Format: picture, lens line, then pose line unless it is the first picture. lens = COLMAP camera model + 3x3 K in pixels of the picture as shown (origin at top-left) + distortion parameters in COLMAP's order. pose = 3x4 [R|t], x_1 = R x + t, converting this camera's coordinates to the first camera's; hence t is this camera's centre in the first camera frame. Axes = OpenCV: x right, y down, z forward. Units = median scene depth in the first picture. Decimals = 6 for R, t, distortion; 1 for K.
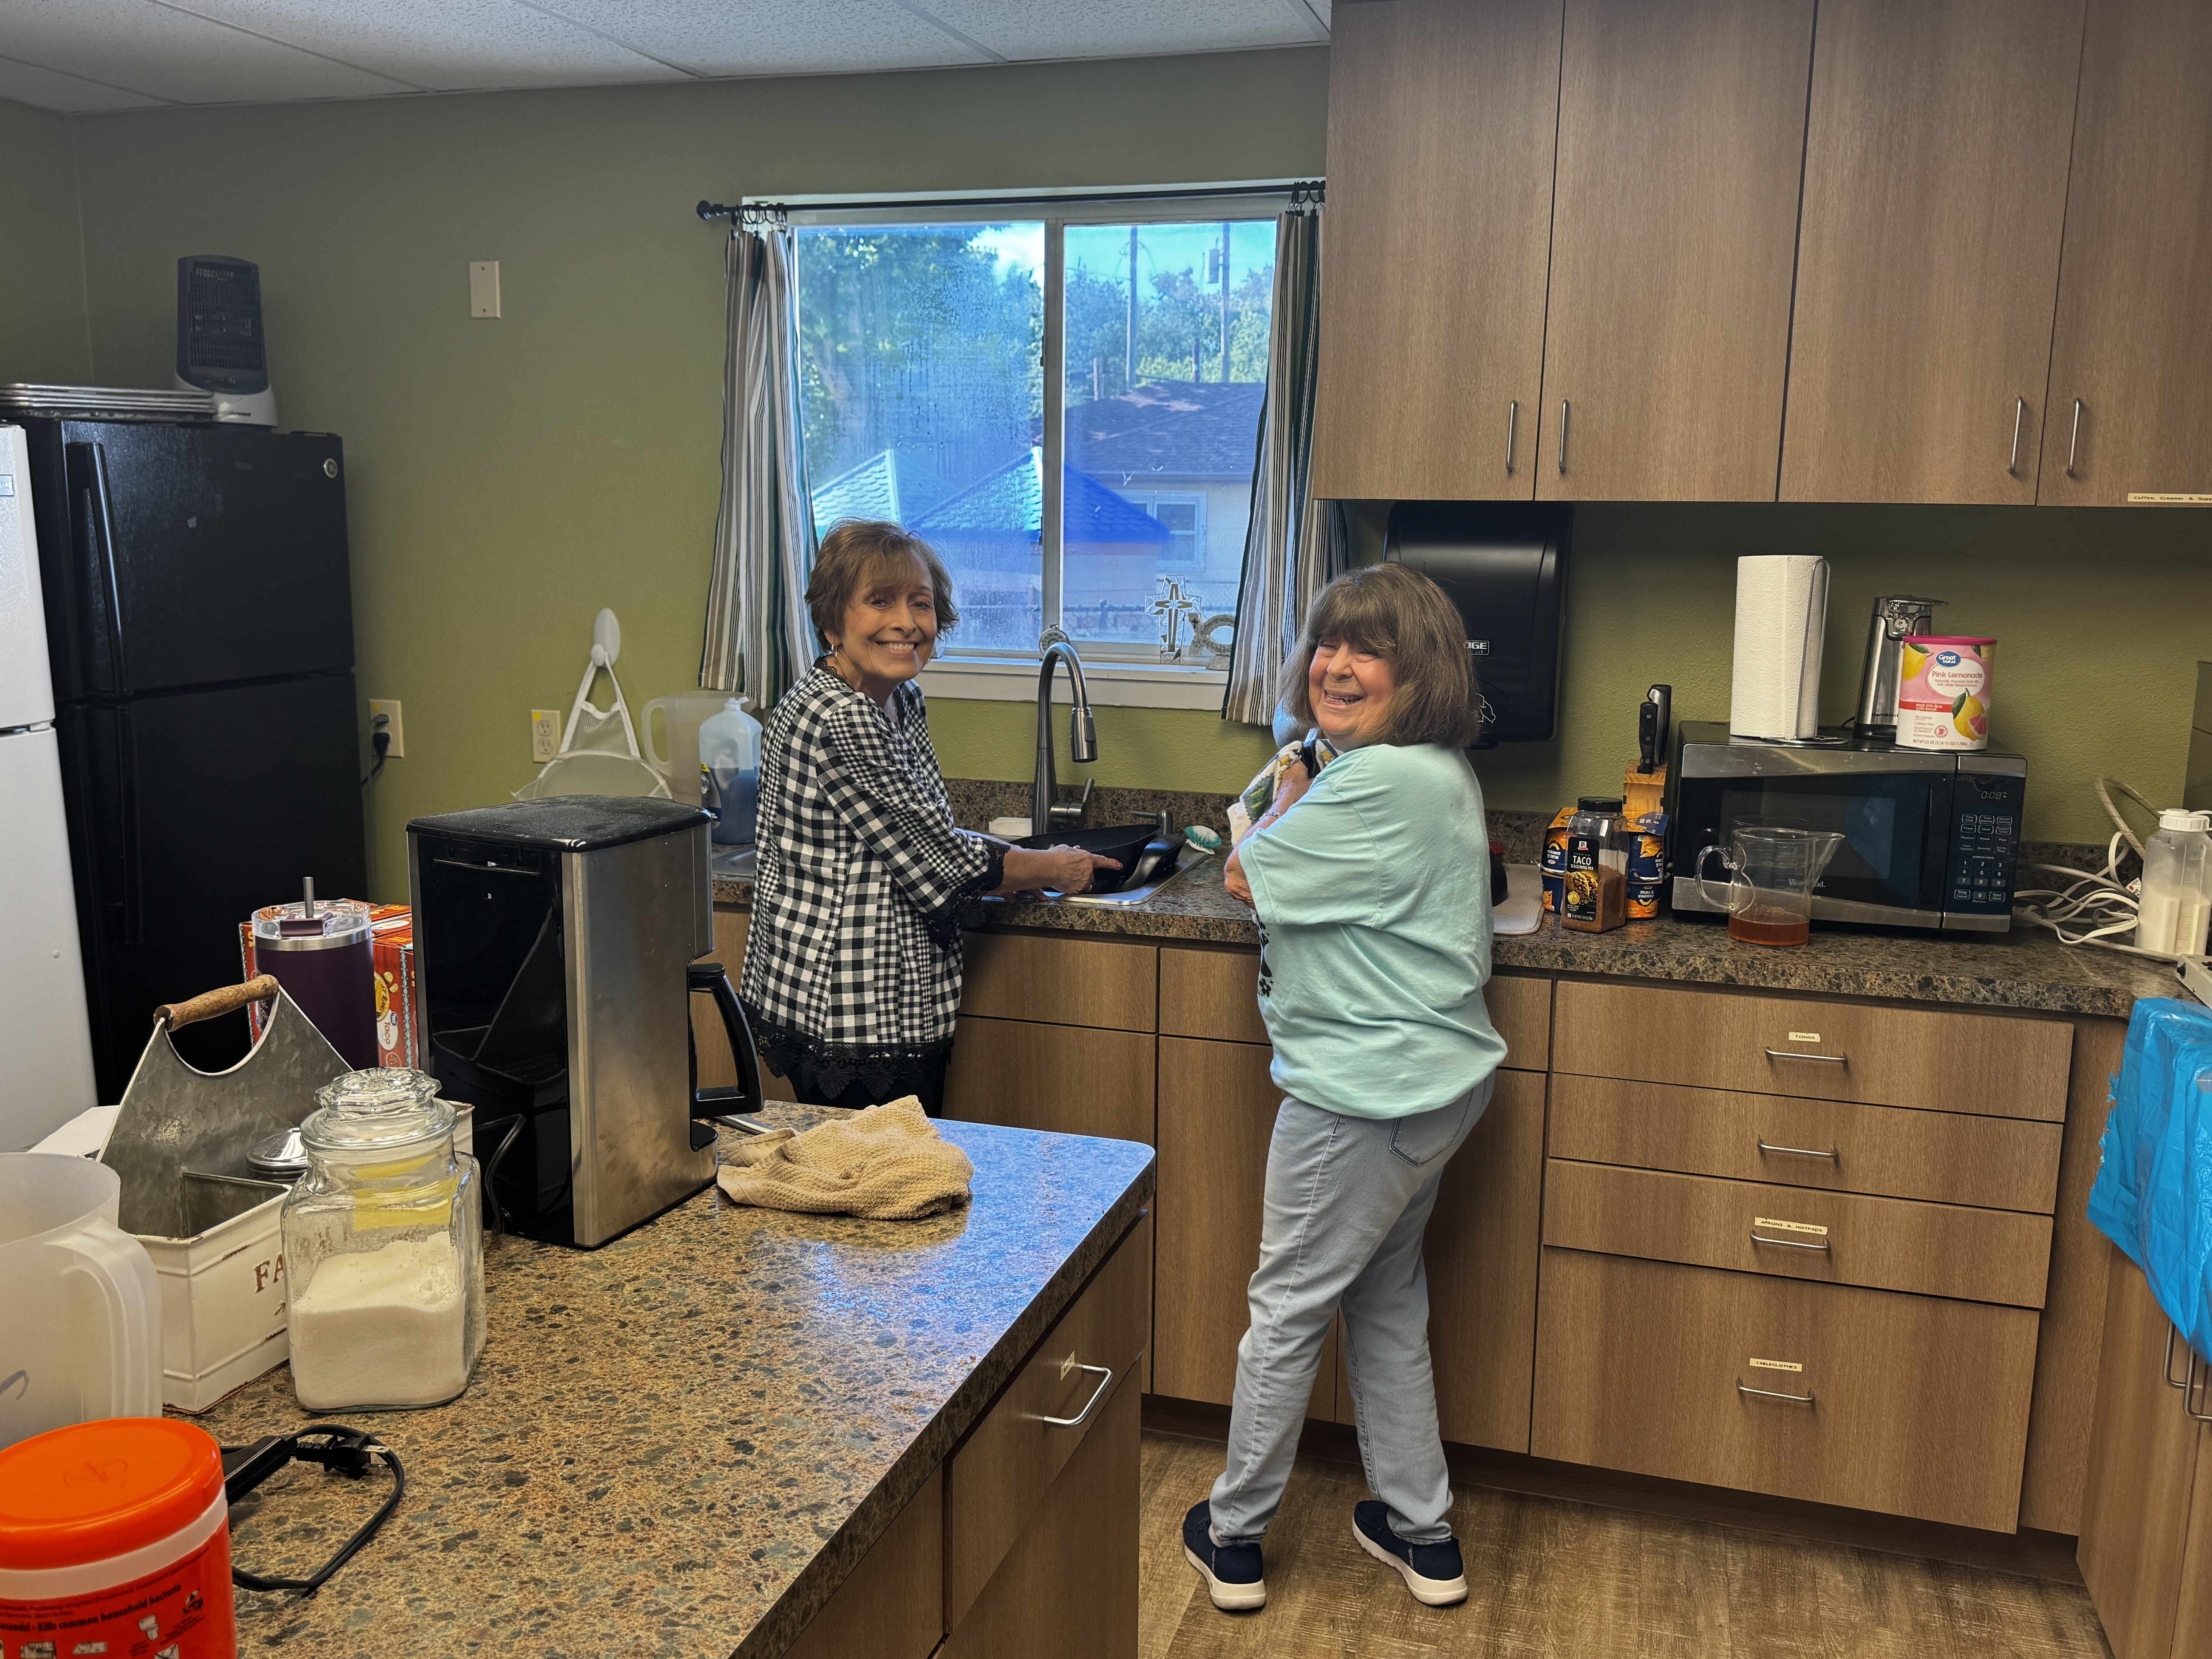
lens RADIAL K [[1819.5, 0, 1106.0], [0, 1819.5, 829.5], [0, 0, 1]] dist [-0.071020, -0.002718]
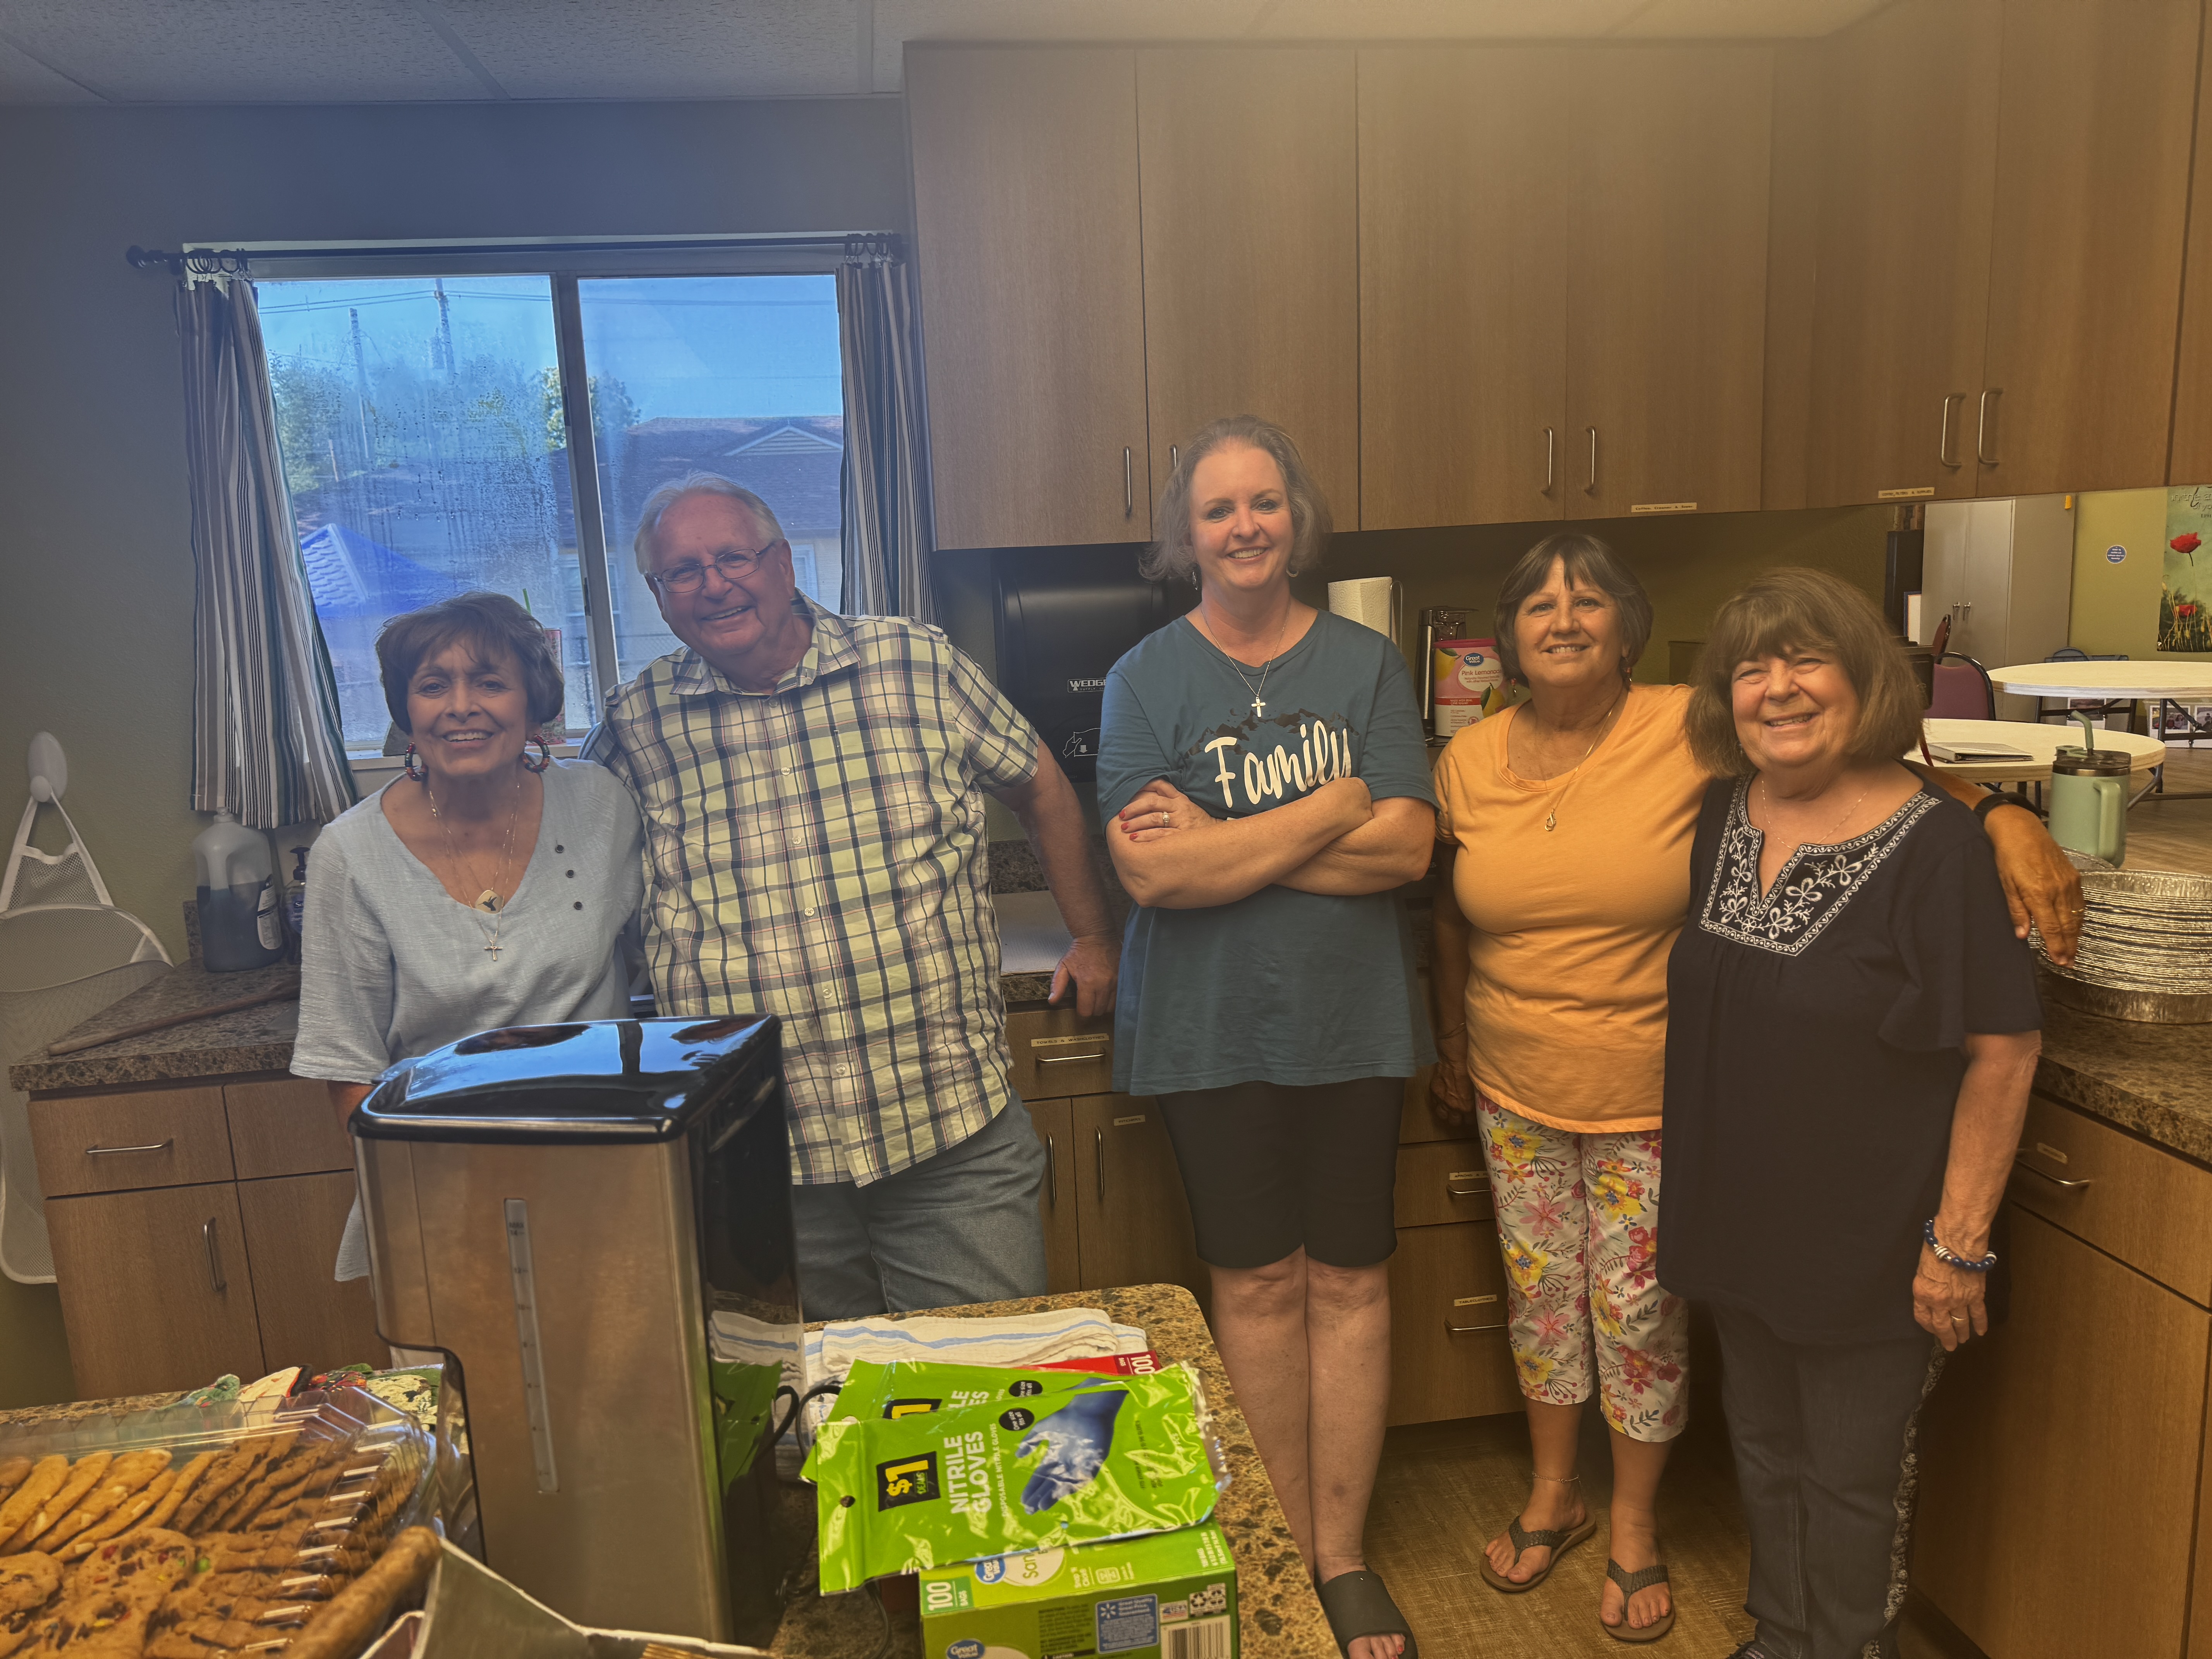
lens RADIAL K [[1676.3, 0, 1106.0], [0, 1676.3, 829.5], [0, 0, 1]] dist [-0.004077, -0.099216]
pose [[0.890998, -0.120342, 0.437768, -0.221458], [0.130049, 0.991476, 0.007864, -0.025214], [-0.434983, 0.049924, 0.899054, 0.135592]]
